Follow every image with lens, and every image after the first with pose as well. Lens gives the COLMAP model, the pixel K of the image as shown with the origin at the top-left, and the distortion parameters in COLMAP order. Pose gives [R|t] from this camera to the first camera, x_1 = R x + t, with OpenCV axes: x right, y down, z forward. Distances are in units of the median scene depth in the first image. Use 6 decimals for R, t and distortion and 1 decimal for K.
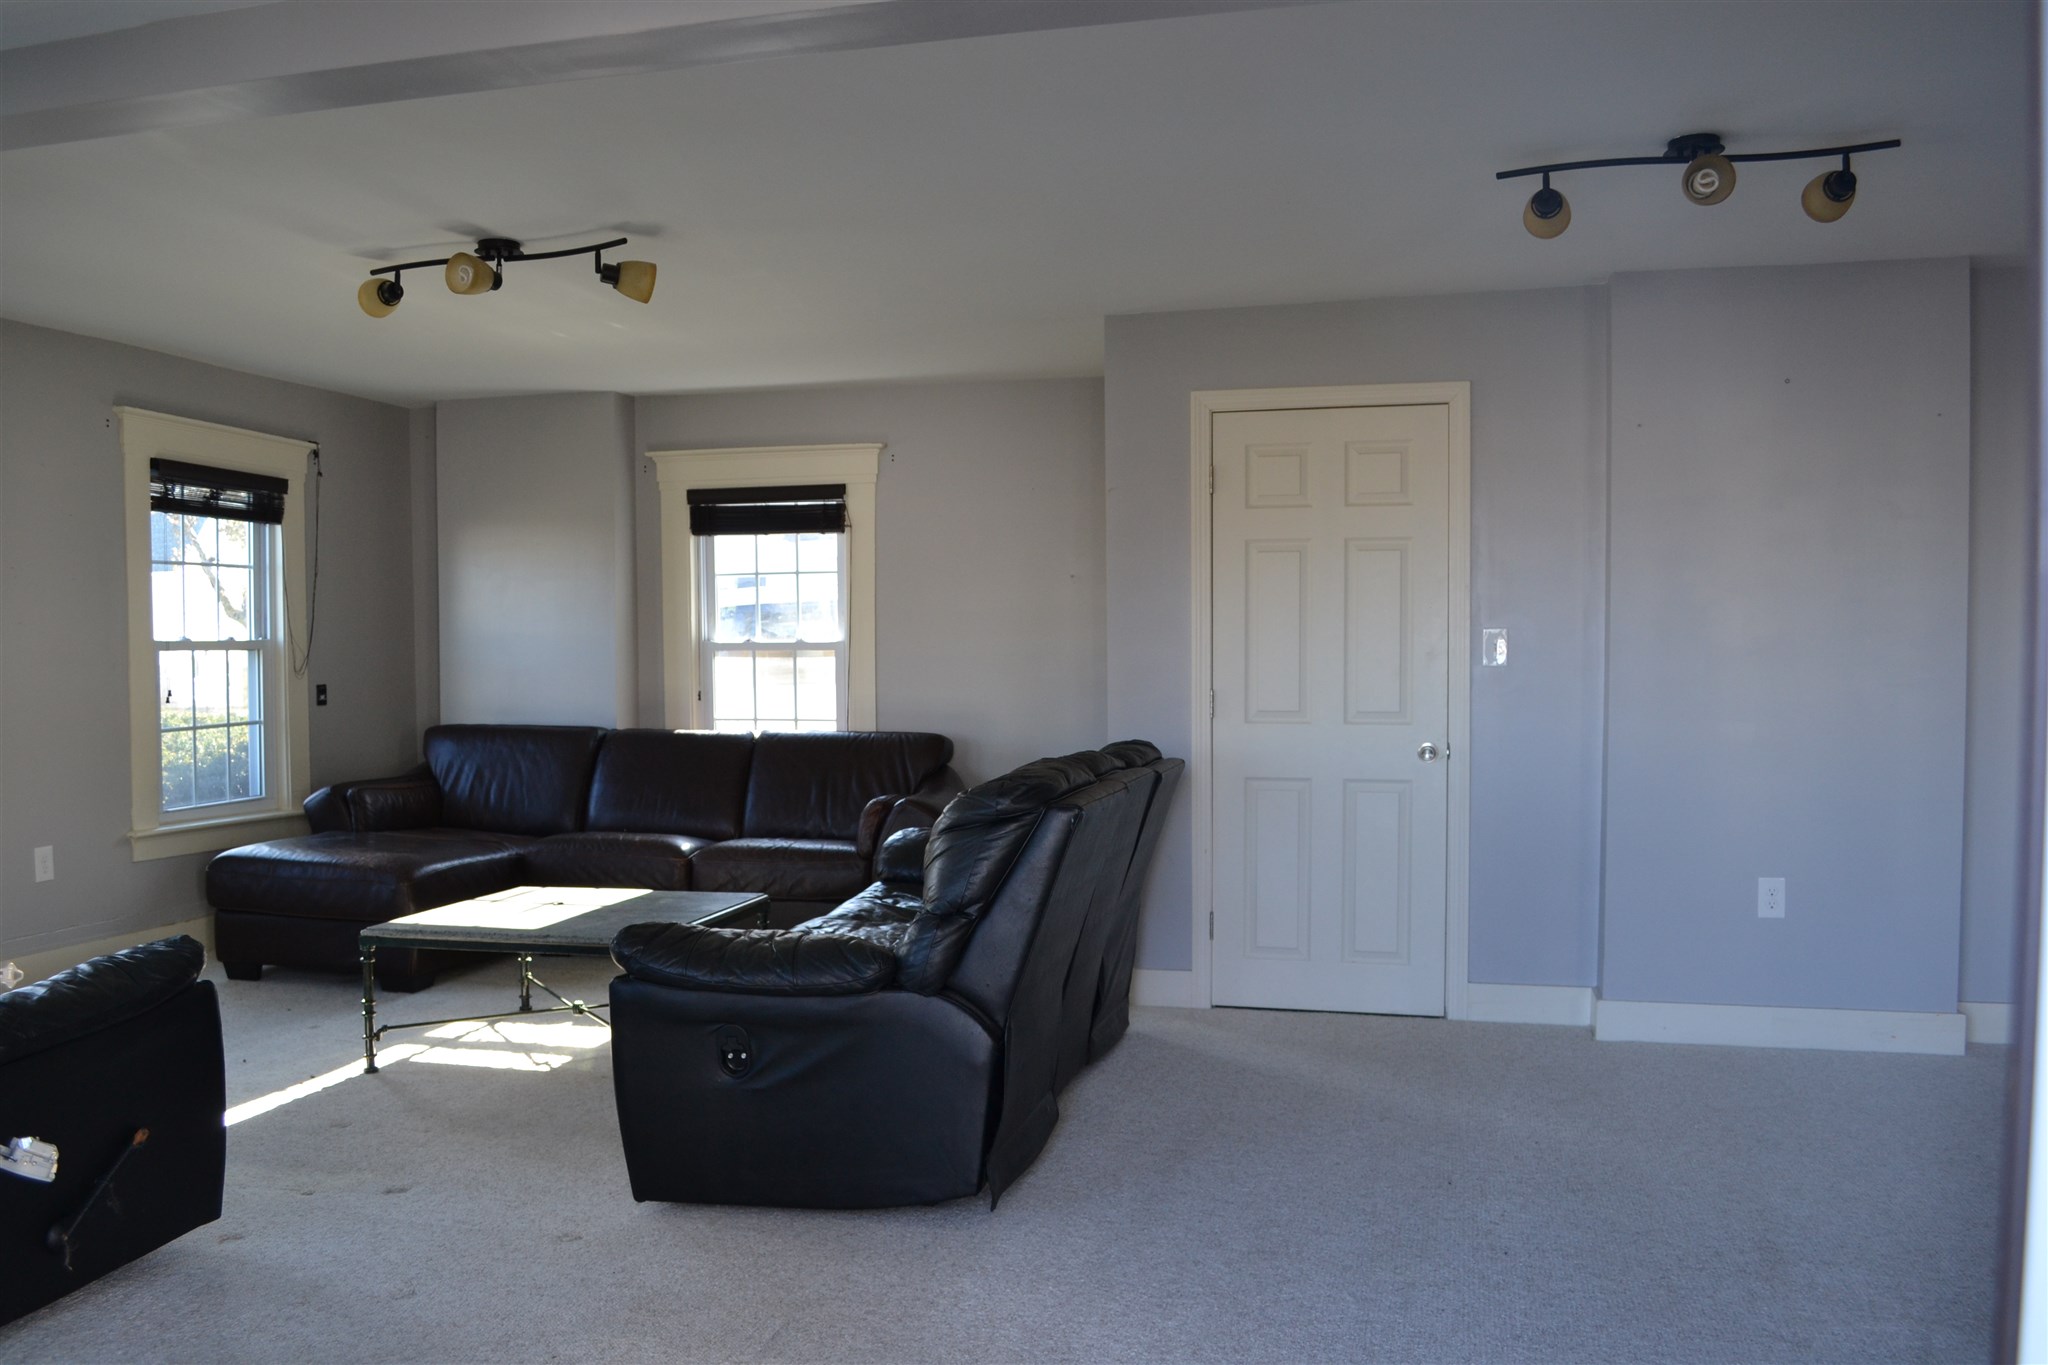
lens RADIAL K [[1637.9, 0, 1010.8], [0, 1637.9, 693.3], [0, 0, 1]] dist [-0.080762, 0.006572]
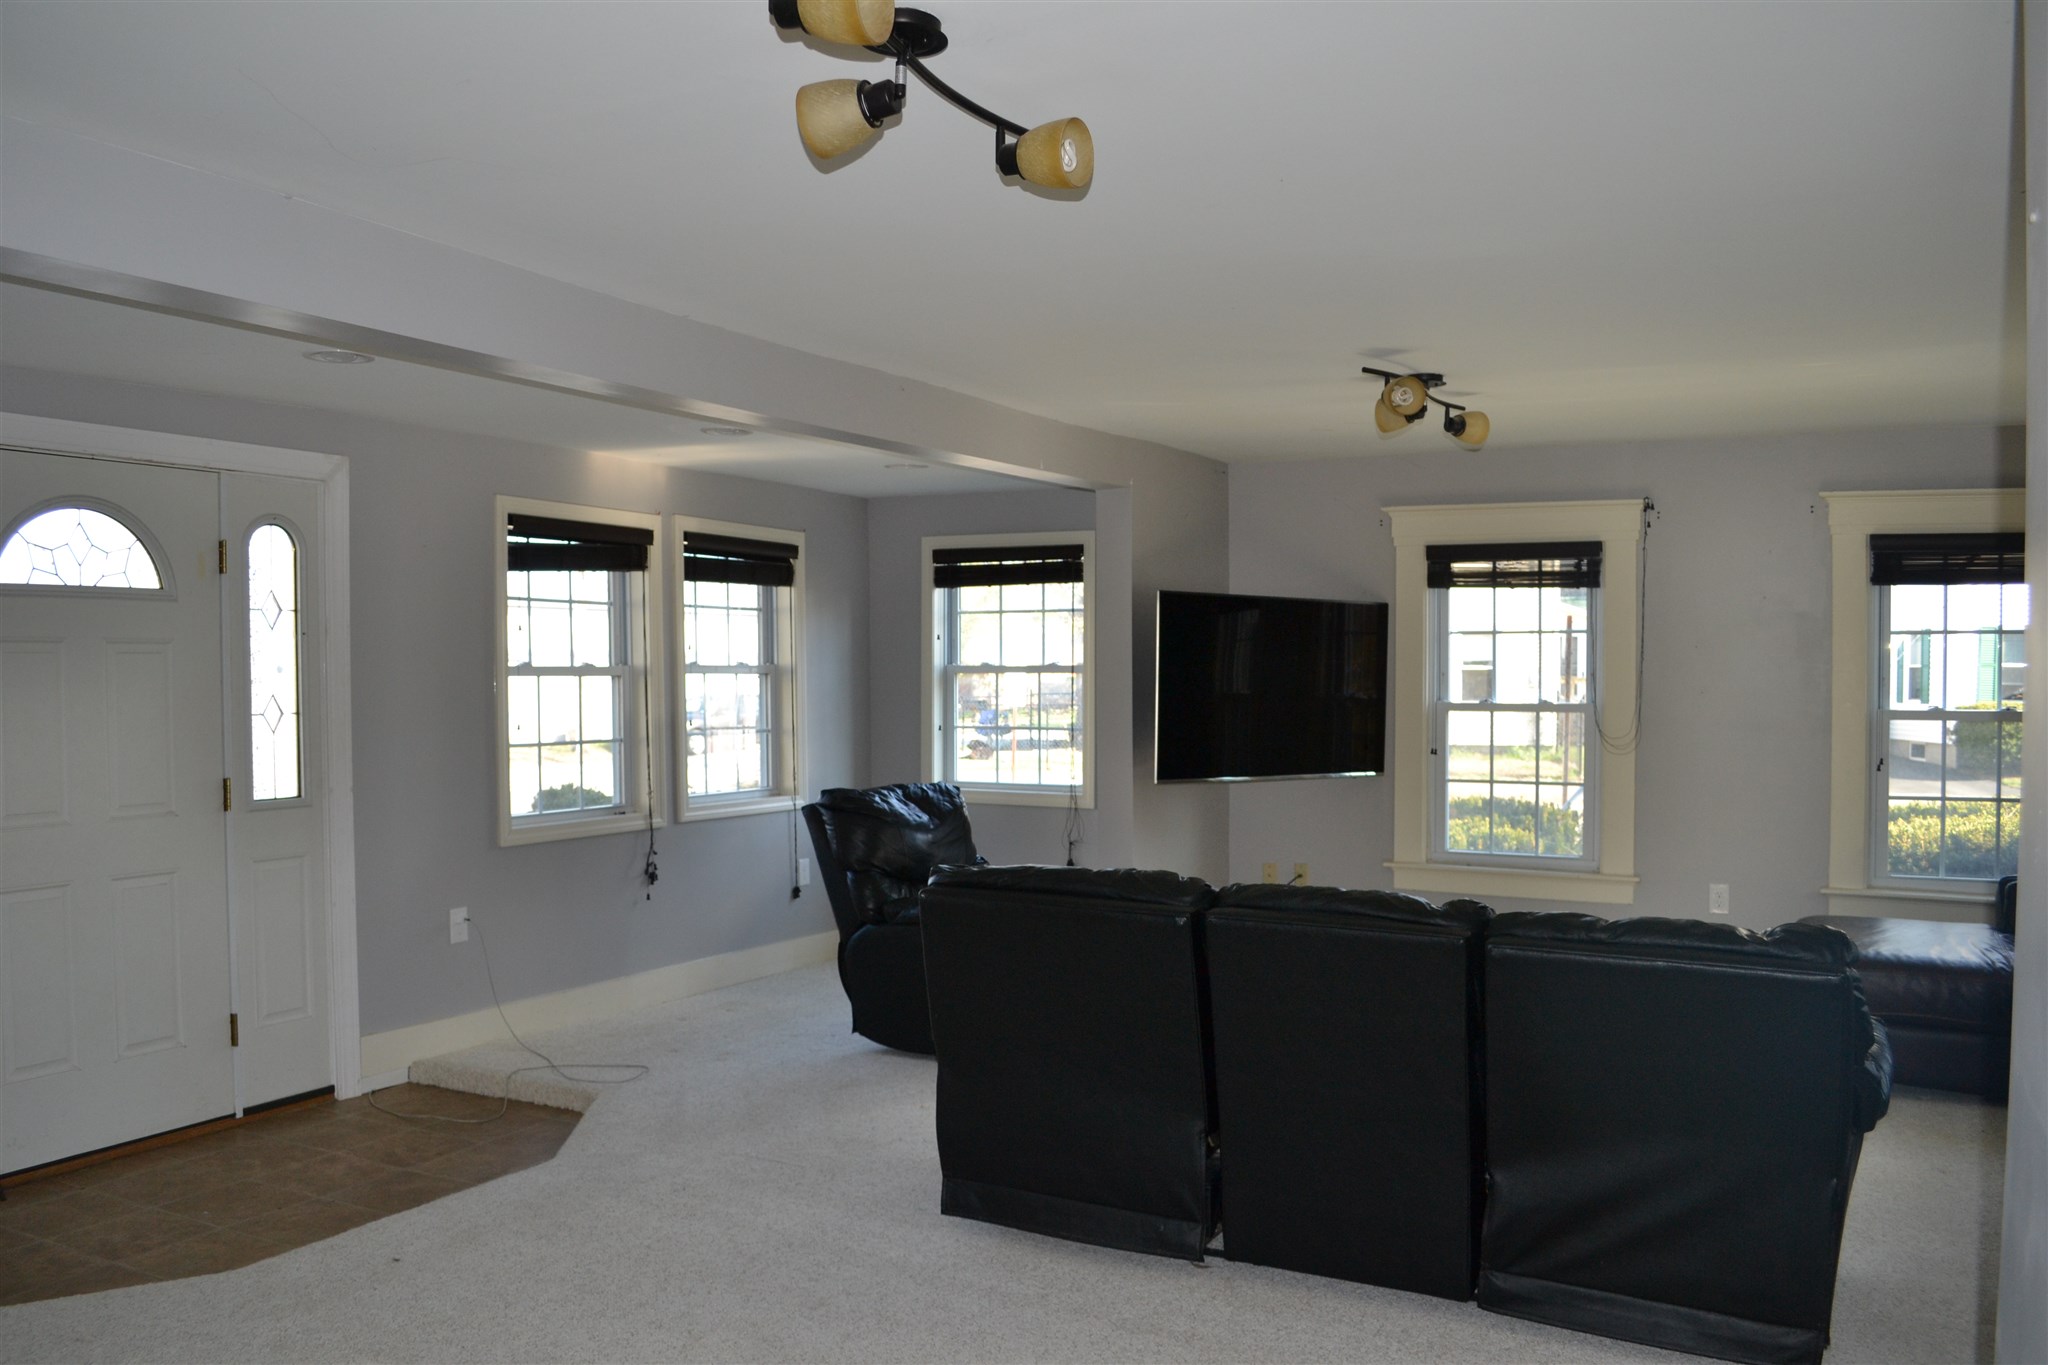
lens RADIAL K [[1637.9, 0, 1007.3], [0, 1637.9, 719.2], [0, 0, 1]] dist [-0.080762, 0.006572]
pose [[-0.223824, 0.036332, -0.973952, 0.709792], [-0.031489, 0.998514, 0.044484, -0.065215], [0.974121, 0.040625, -0.222347, 0.806369]]
